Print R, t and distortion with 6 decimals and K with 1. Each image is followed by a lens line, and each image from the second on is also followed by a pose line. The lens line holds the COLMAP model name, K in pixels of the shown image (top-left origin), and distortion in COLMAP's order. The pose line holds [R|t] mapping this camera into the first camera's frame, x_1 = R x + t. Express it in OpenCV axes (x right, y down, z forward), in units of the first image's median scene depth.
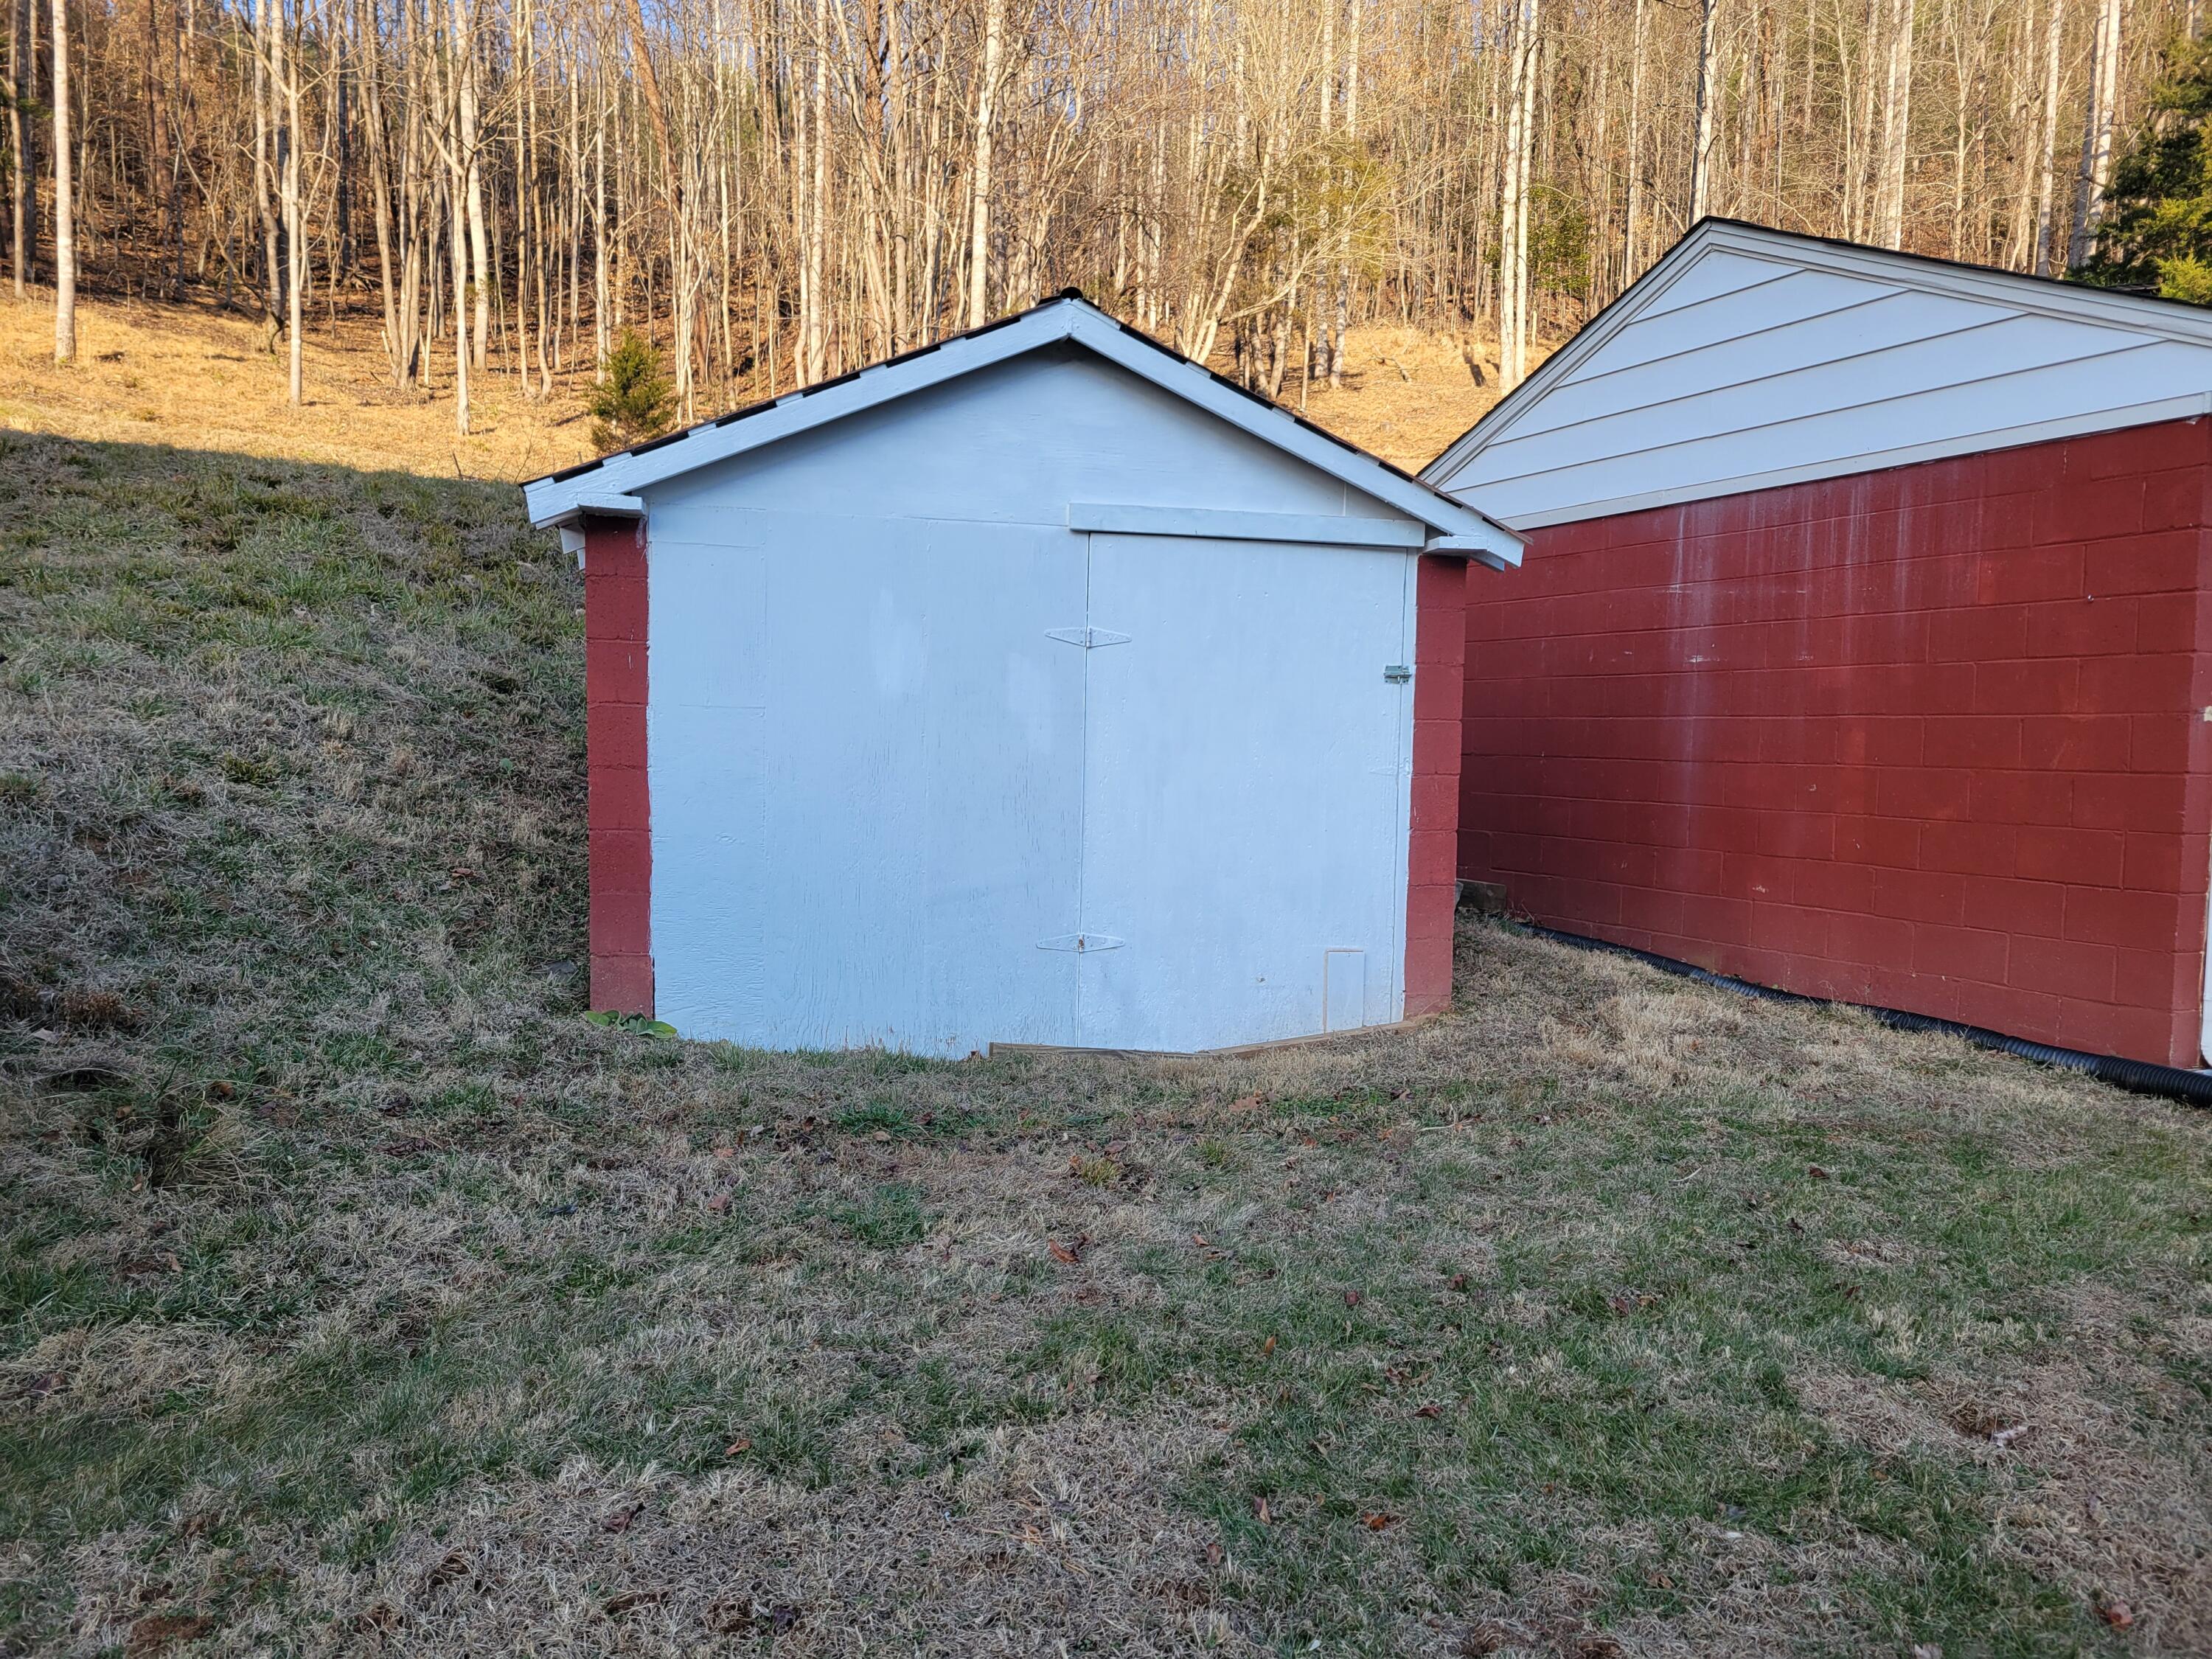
lens RADIAL K [[1695.2, 0, 1134.1], [0, 1695.2, 842.4], [0, 0, 1]] dist [0.030341, -0.001059]
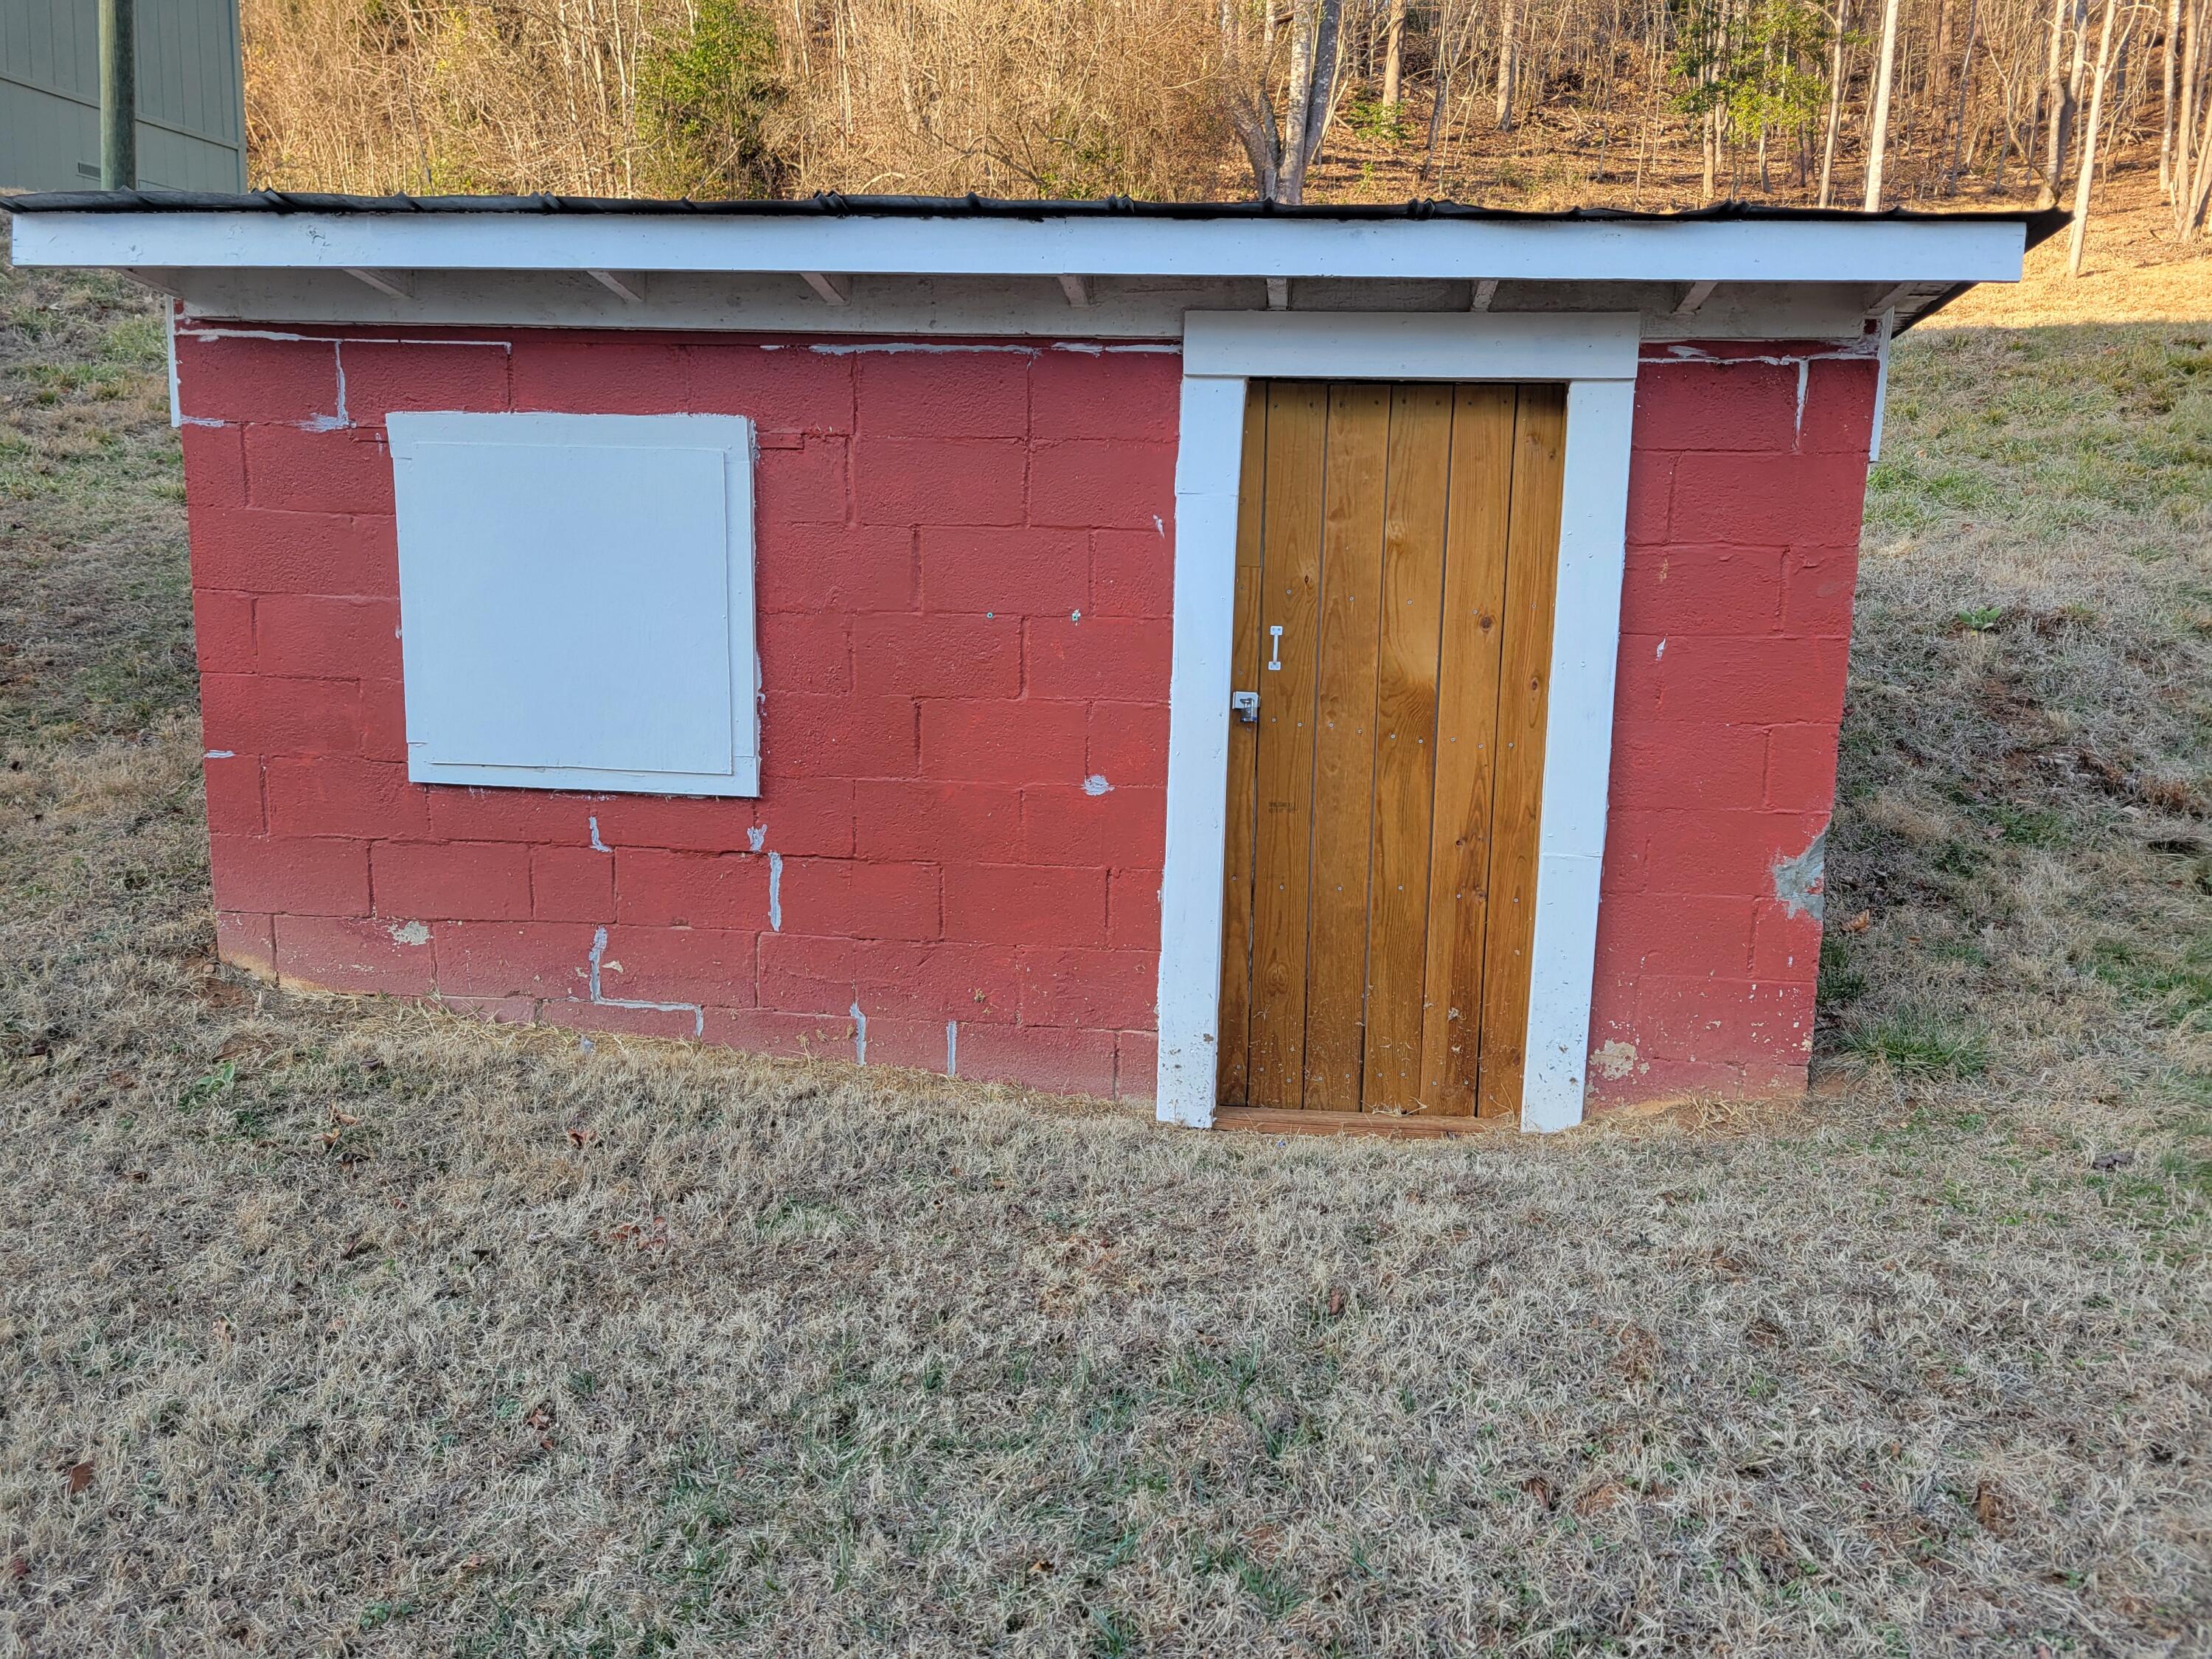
lens RADIAL K [[1695.2, 0, 1134.1], [0, 1695.2, 842.4], [0, 0, 1]] dist [0.030341, -0.001059]
pose [[0.618258, 0.106571, -0.778717, -0.070028], [-0.056597, 0.994229, 0.091130, 0.036499], [0.783935, -0.012268, 0.620721, -0.181004]]
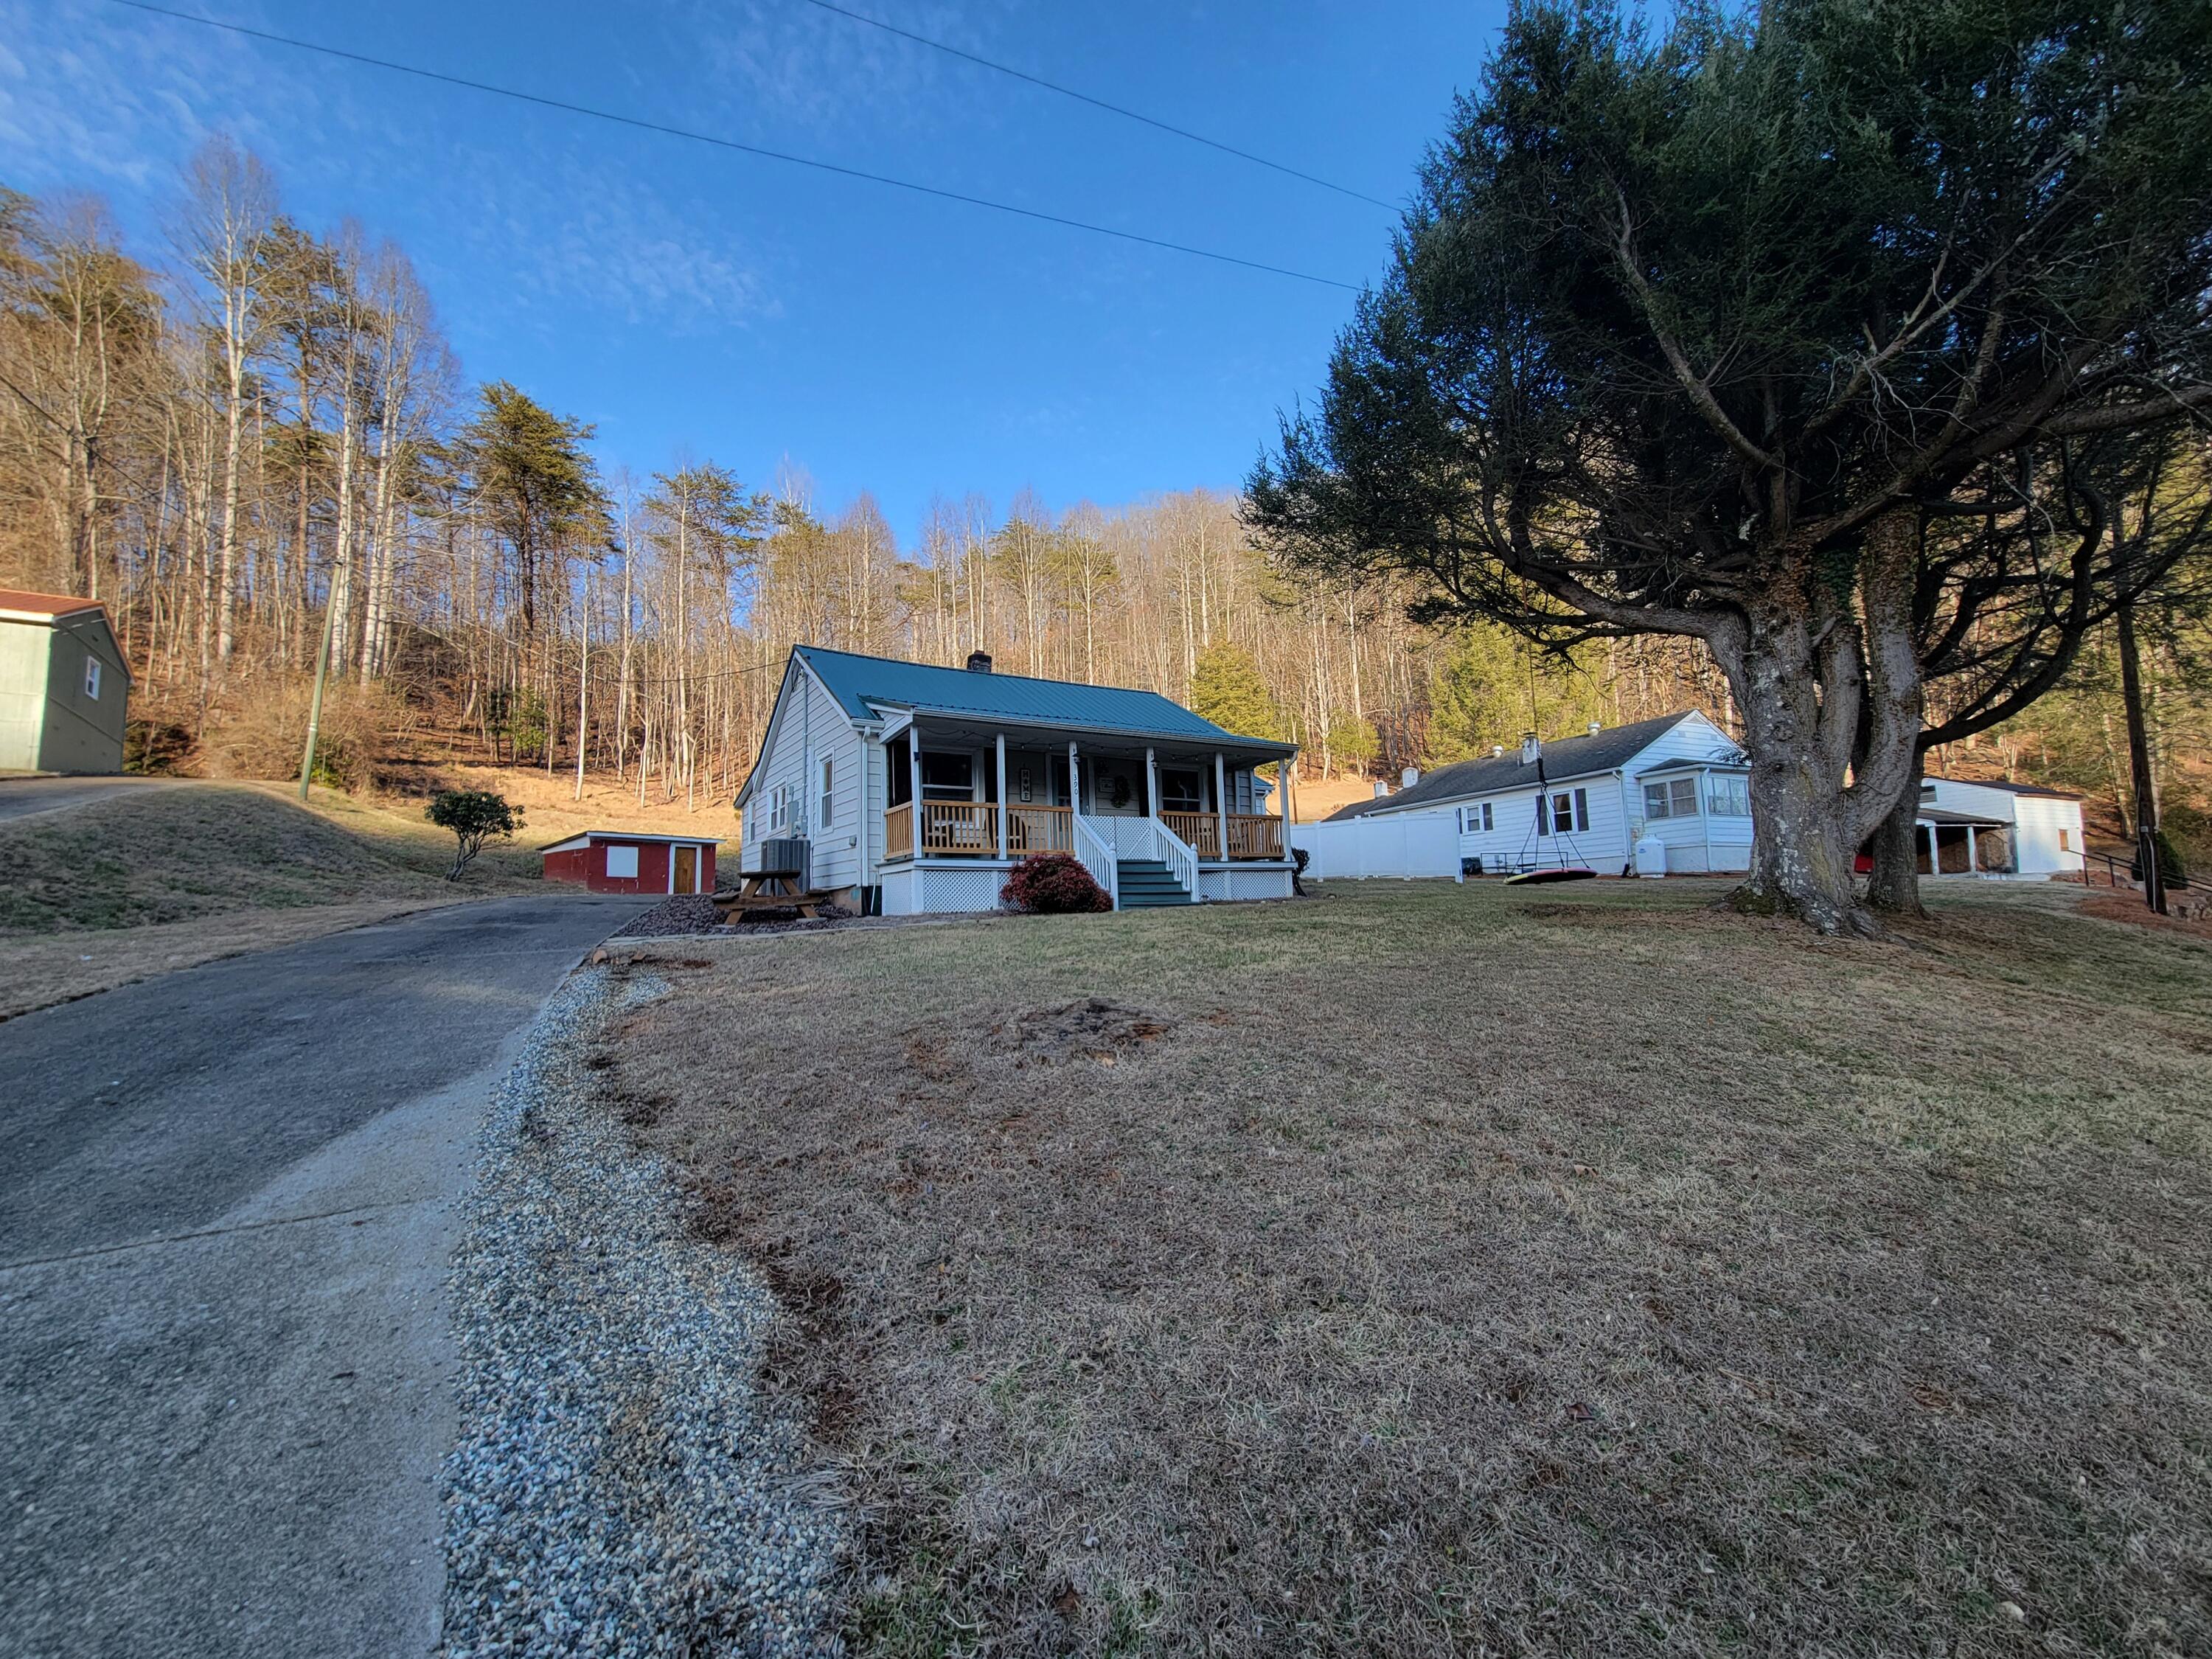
lens RADIAL K [[898.9, 0, 1106.0], [0, 898.9, 829.5], [0, 0, 1]] dist [-0.006771, 0.001988]
pose [[0.990480, -0.040691, 0.131507, 0.770422], [0.062414, 0.984226, -0.165543, 0.565112], [-0.122696, 0.172175, 0.977395, -3.482779]]
